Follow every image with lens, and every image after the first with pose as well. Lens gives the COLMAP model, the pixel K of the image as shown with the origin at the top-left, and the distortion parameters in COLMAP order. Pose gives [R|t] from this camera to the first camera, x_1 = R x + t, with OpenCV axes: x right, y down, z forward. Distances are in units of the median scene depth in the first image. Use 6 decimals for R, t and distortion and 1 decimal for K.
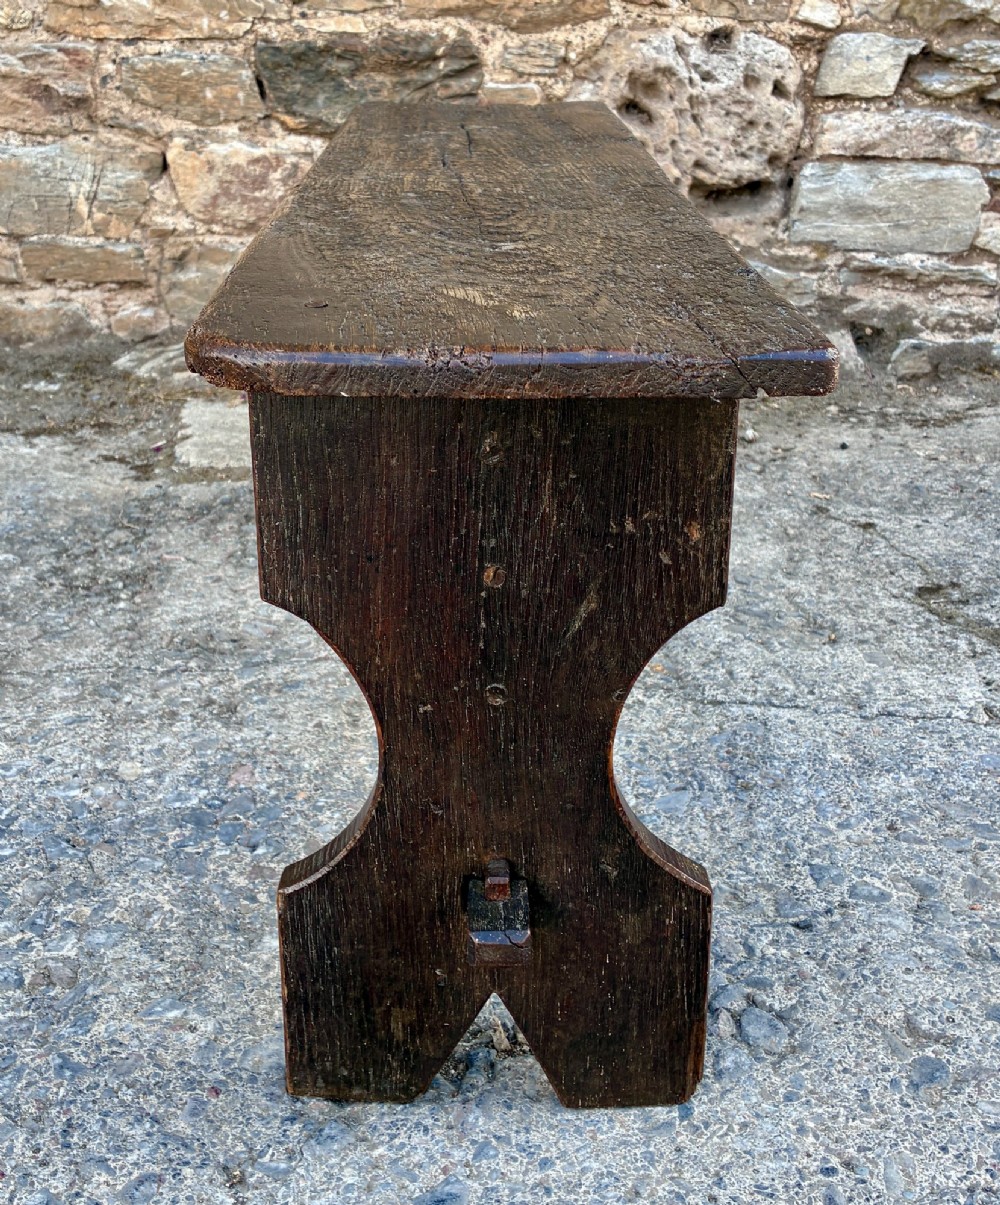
lens RADIAL K [[1465.7, 0, 440.1], [0, 1465.7, 506.7], [0, 0, 1]] dist [0.010382, 0.000000]
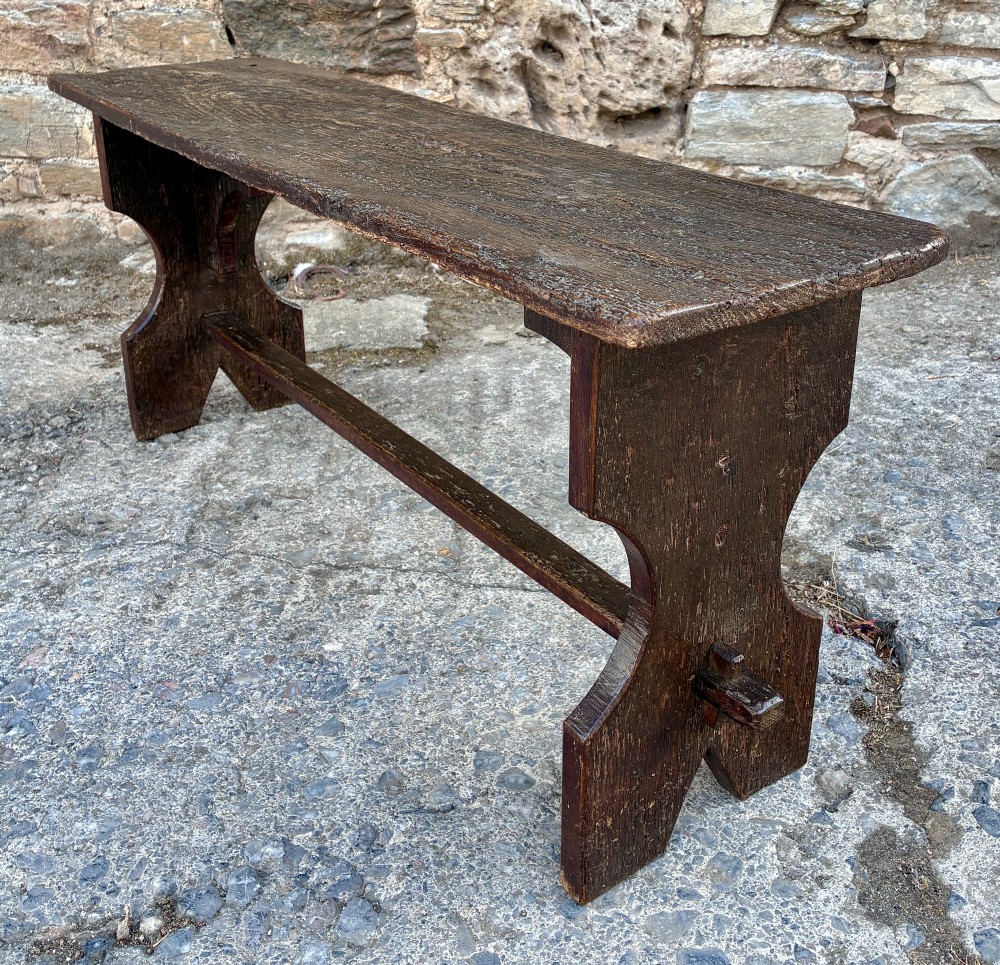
lens RADIAL K [[1173.5, 0, 550.9], [0, 1173.5, 341.2], [0, 0, 1]] dist [0.016392, 0.000000]
pose [[0.999269, -0.000694, -0.038229, 0.178041], [0.001046, 0.999957, 0.009176, -0.043538], [0.038221, -0.009209, 0.999227, 0.045146]]
